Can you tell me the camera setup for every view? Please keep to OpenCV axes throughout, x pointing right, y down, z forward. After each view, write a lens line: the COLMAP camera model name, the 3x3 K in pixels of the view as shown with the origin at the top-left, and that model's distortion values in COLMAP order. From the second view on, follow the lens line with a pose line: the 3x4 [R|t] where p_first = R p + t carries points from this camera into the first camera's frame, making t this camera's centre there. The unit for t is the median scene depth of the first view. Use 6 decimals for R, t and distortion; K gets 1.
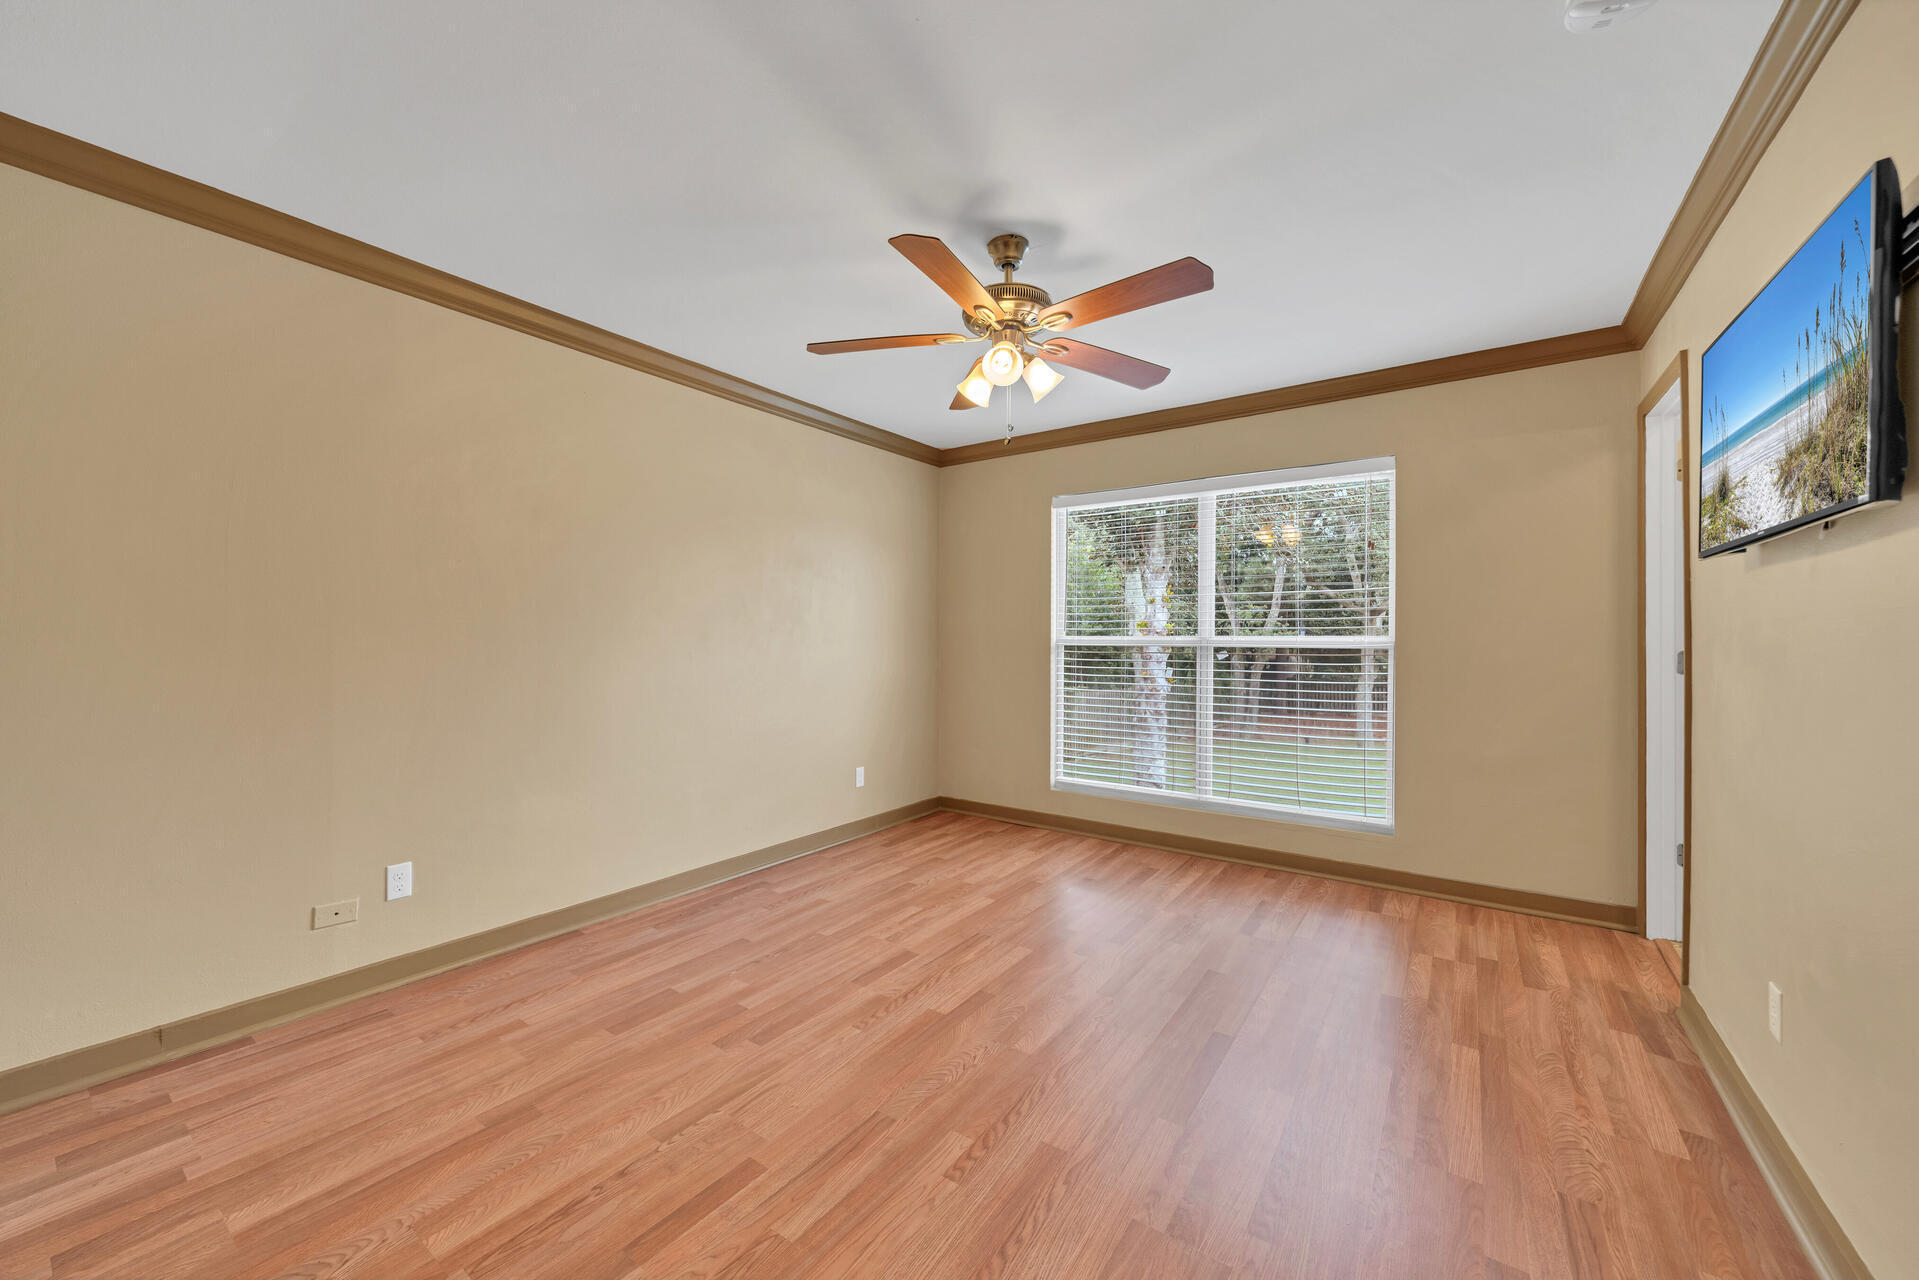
lens RADIAL K [[706.8, 0, 939.5], [0, 706.8, 625.6], [0, 0, 1]] dist [-0.001500, 0.000007]
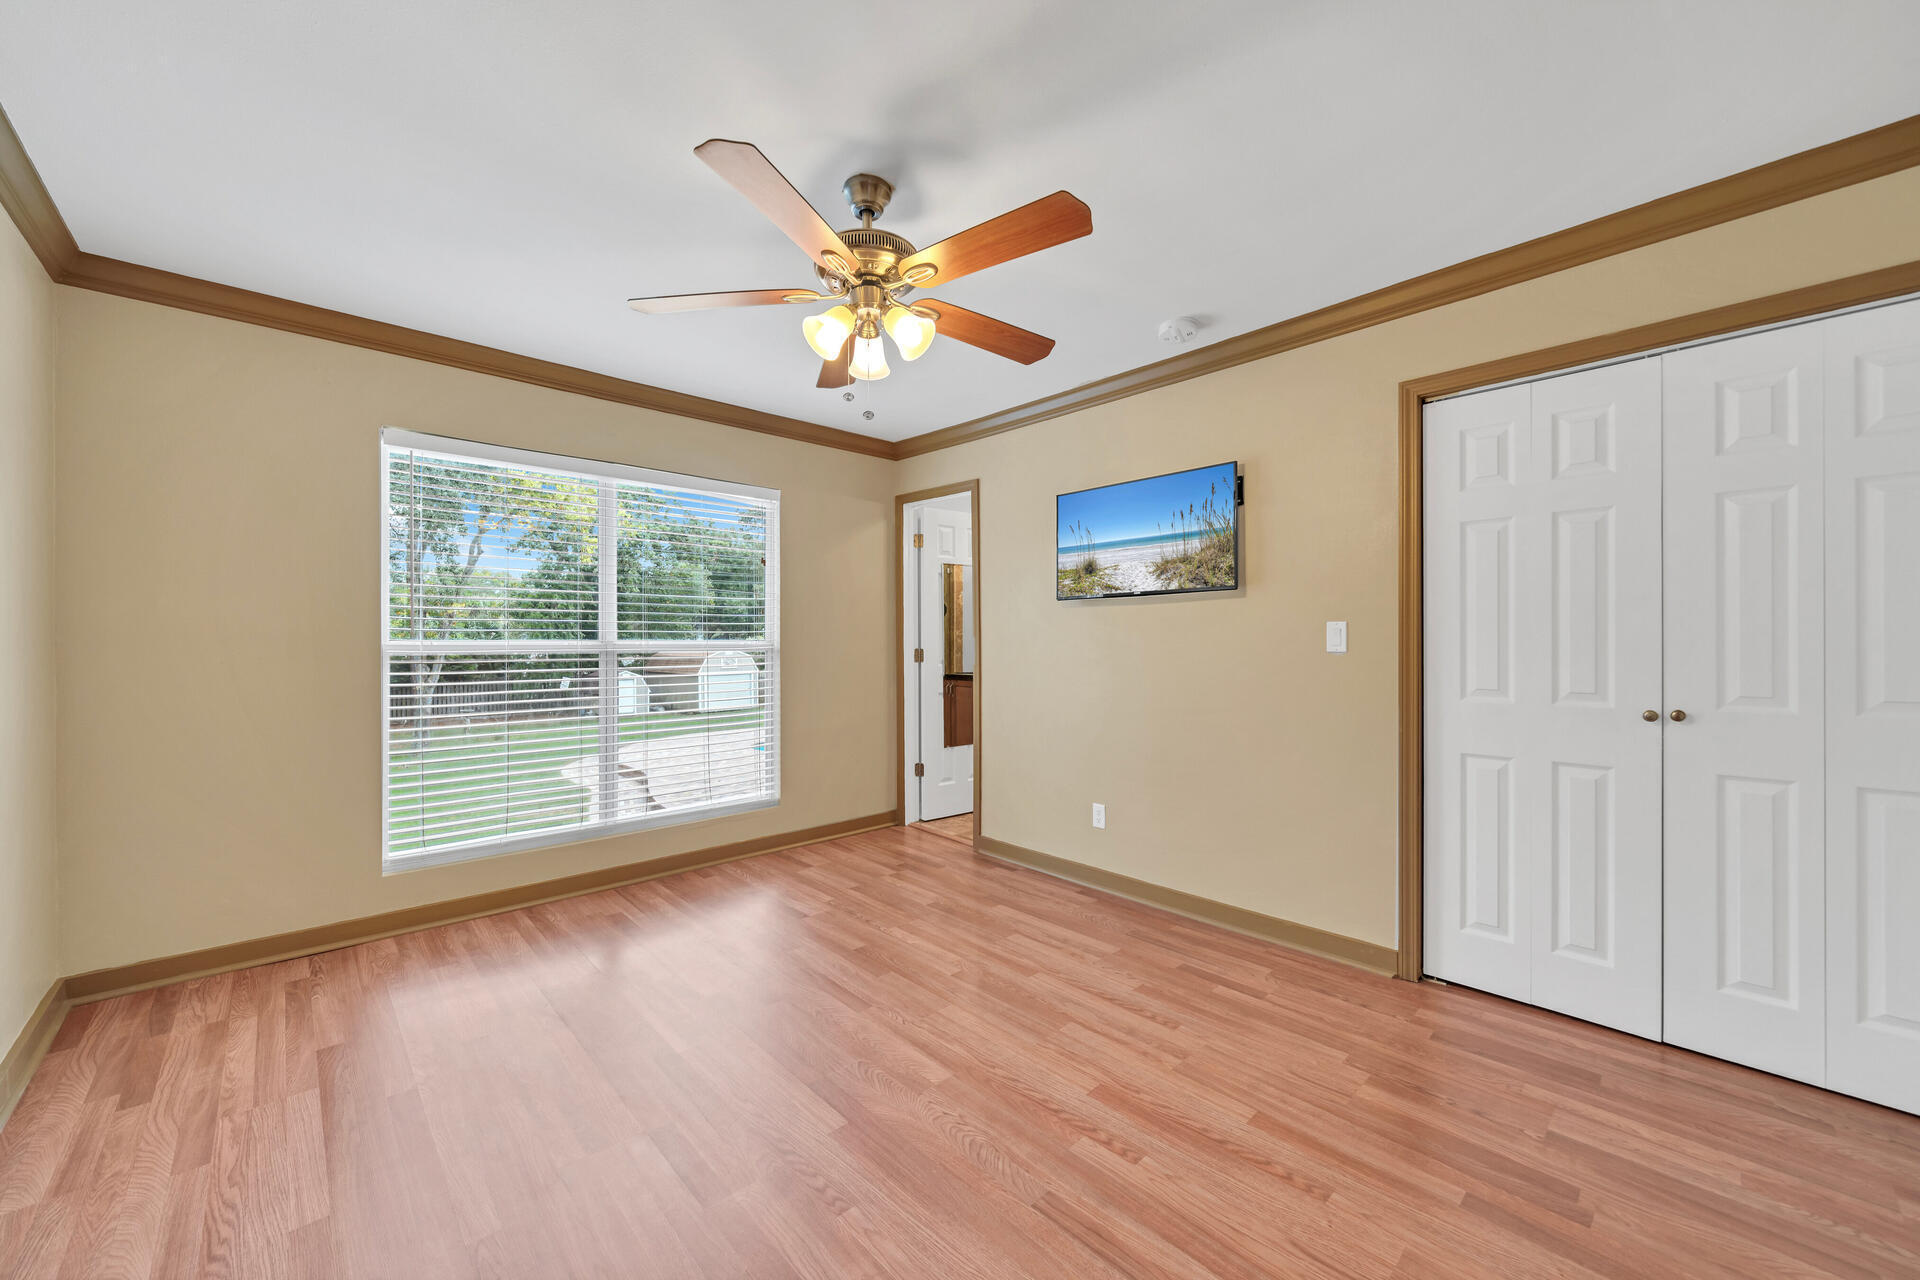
lens RADIAL K [[729.4, 0, 904.7], [0, 729.4, 634.7], [0, 0, 1]] dist [-0.000736, -0.000119]
pose [[0.226197, 0.003054, 0.974077, -0.566449], [-0.013564, 0.999908, 0.000015, 0.003905], [-0.973987, -0.013216, 0.226218, 0.558047]]
